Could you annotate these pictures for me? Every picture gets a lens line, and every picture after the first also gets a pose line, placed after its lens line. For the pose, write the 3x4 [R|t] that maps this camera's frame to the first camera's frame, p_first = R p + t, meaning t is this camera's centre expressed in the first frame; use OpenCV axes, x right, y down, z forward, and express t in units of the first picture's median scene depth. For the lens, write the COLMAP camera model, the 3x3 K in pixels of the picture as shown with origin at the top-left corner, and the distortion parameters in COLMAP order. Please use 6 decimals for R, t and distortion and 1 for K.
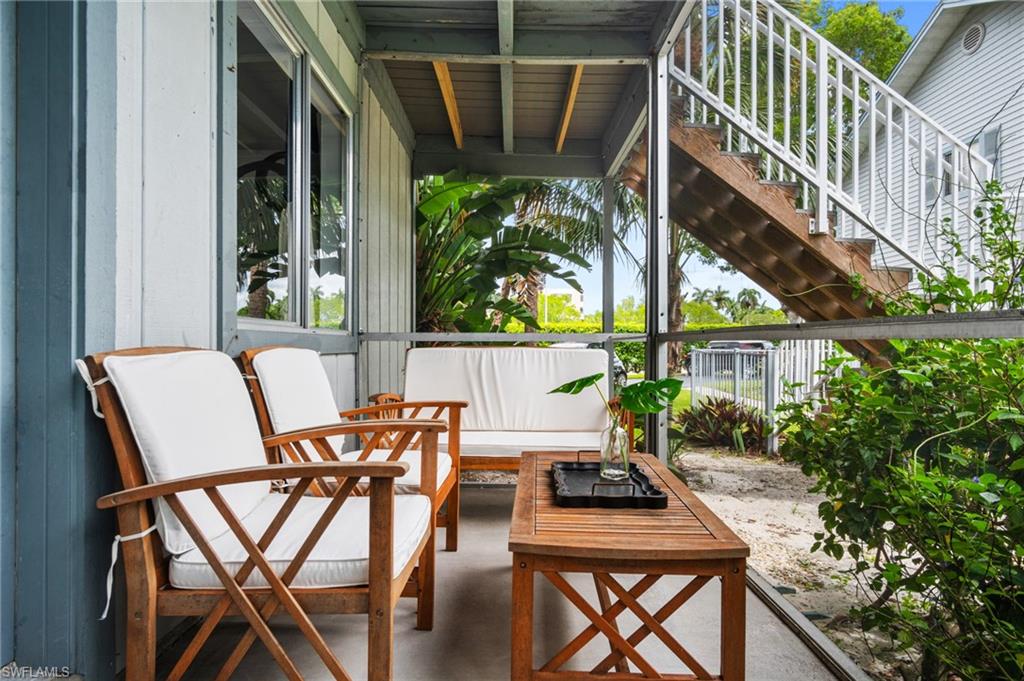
lens RADIAL K [[552.2, 0, 513.7], [0, 552.2, 341.2], [0, 0, 1]] dist [-0.003882, -0.000544]
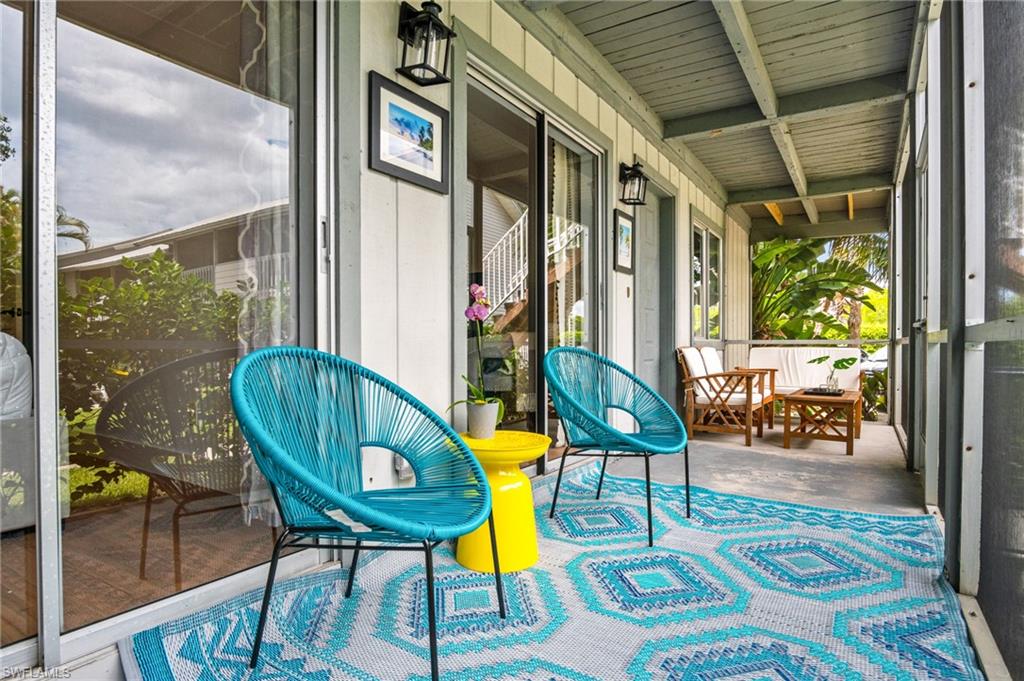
lens RADIAL K [[552.2, 0, 514.2], [0, 552.2, 344.8], [0, 0, 1]] dist [-0.003882, -0.000544]
pose [[0.844475, 0.005272, -0.535569, 0.163120], [-0.003731, 0.999985, 0.003960, -0.002927], [0.535582, -0.001346, 0.844482, -1.160468]]
